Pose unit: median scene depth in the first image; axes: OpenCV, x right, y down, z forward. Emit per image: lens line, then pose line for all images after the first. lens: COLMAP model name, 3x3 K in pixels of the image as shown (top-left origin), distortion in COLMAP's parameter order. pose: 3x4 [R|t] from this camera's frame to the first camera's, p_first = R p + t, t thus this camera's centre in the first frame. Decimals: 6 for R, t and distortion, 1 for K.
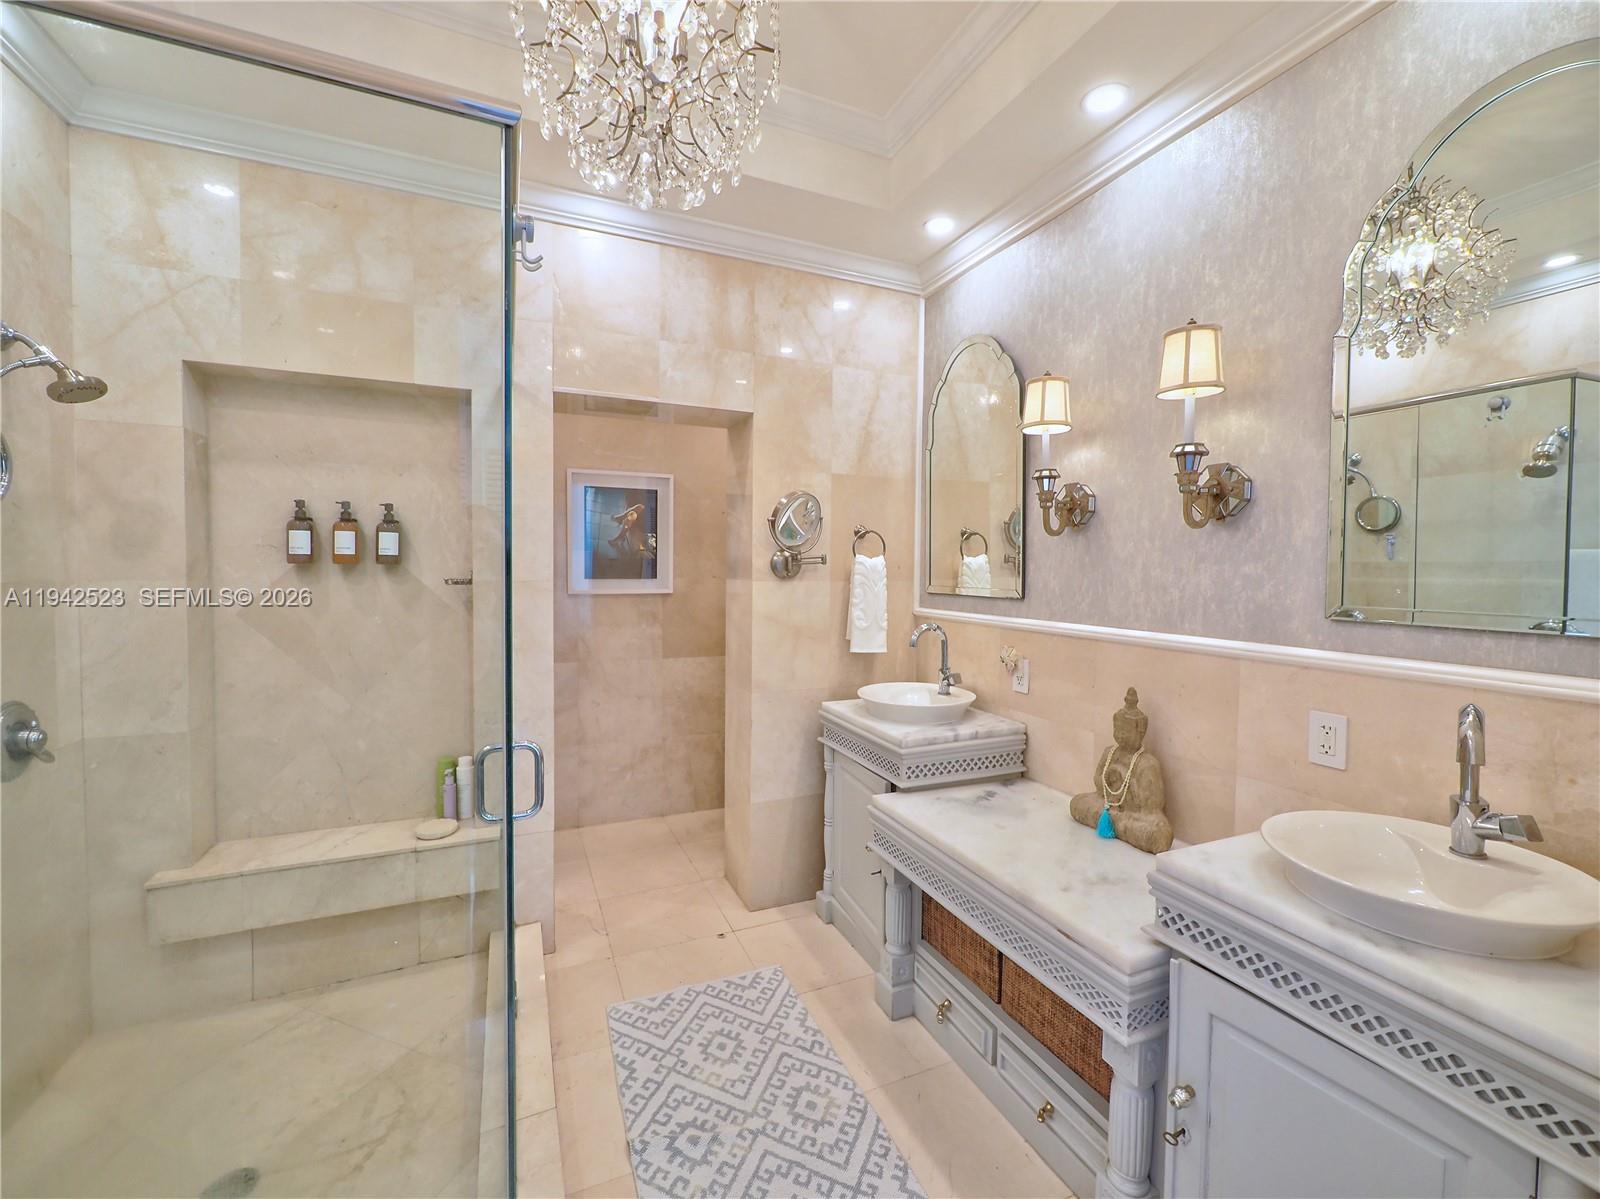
lens RADIAL K [[685.7, 0, 803.2], [0, 685.7, 589.3], [0, 0, 1]] dist [-0.007745, 0.000074]
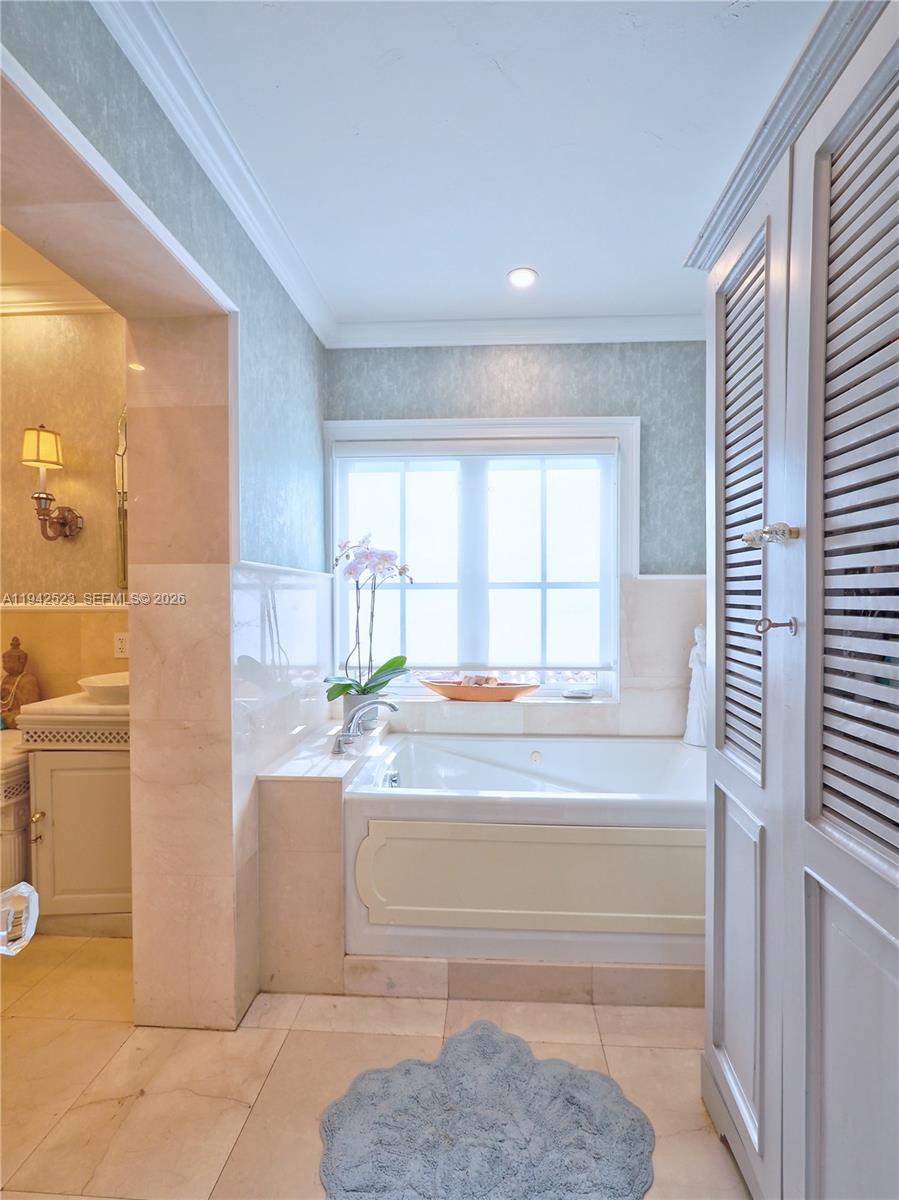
lens RADIAL K [[514.3, 0, 479.7], [0, 514.3, 605.2], [0, 0, 1]] dist [-0.007745, 0.000074]
pose [[0.435198, -0.029635, 0.899847, -0.126145], [0.036856, 0.999207, 0.015083, 0.084231], [-0.899580, 0.026601, 0.435945, -0.499277]]
